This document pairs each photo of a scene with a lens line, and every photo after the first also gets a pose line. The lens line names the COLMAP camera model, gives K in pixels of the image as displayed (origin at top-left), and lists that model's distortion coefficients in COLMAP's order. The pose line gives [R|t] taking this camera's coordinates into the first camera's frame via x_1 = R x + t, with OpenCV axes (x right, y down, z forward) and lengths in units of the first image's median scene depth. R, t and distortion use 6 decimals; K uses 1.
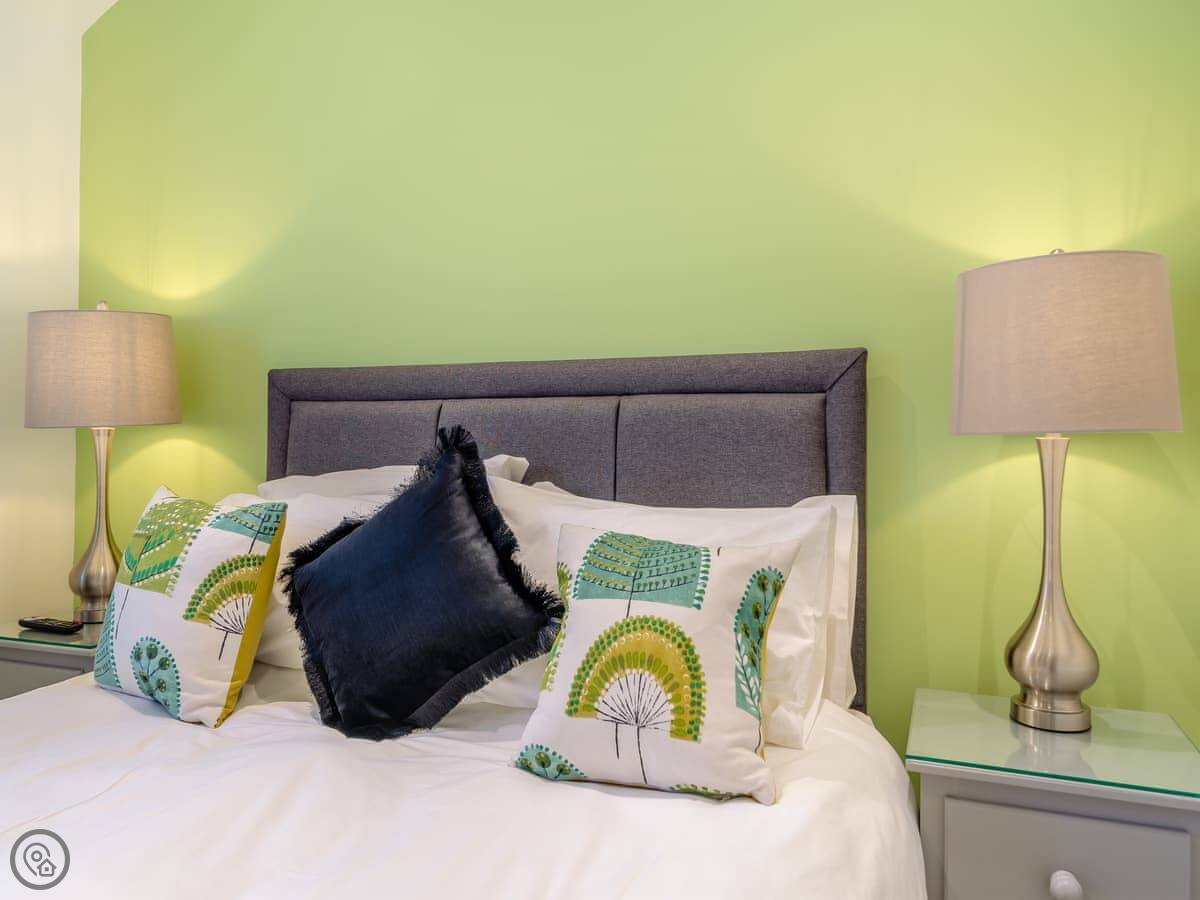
lens RADIAL K [[838.1, 0, 600.9], [0, 838.1, 448.7], [0, 0, 1]] dist [0.004113, -0.002567]
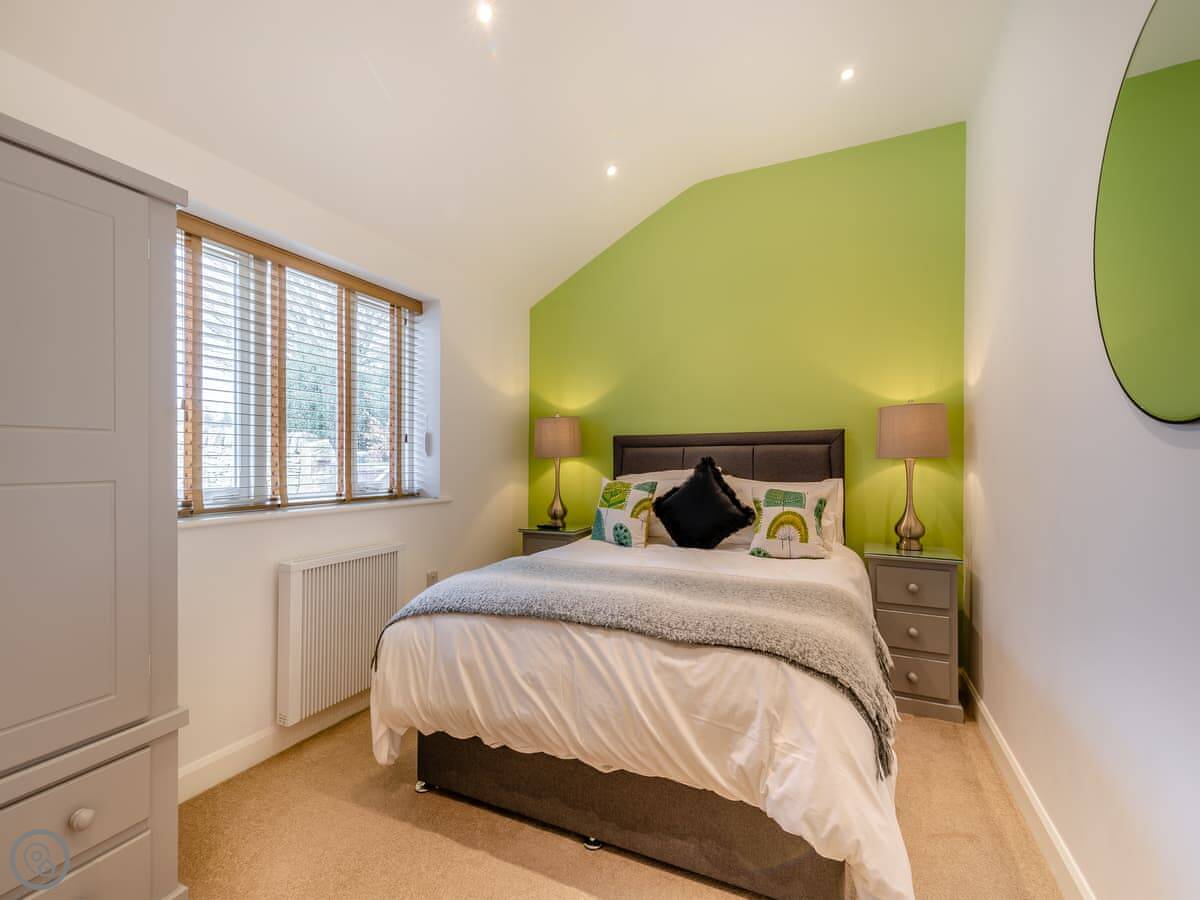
lens RADIAL K [[547.4, 0, 583.6], [0, 547.4, 468.0], [0, 0, 1]] dist [0.018095, -0.000627]
pose [[0.998383, -0.006305, -0.056493, -0.558375], [0.006534, 0.999971, 0.003868, 0.004228], [0.056467, -0.004231, 0.998396, -1.114918]]
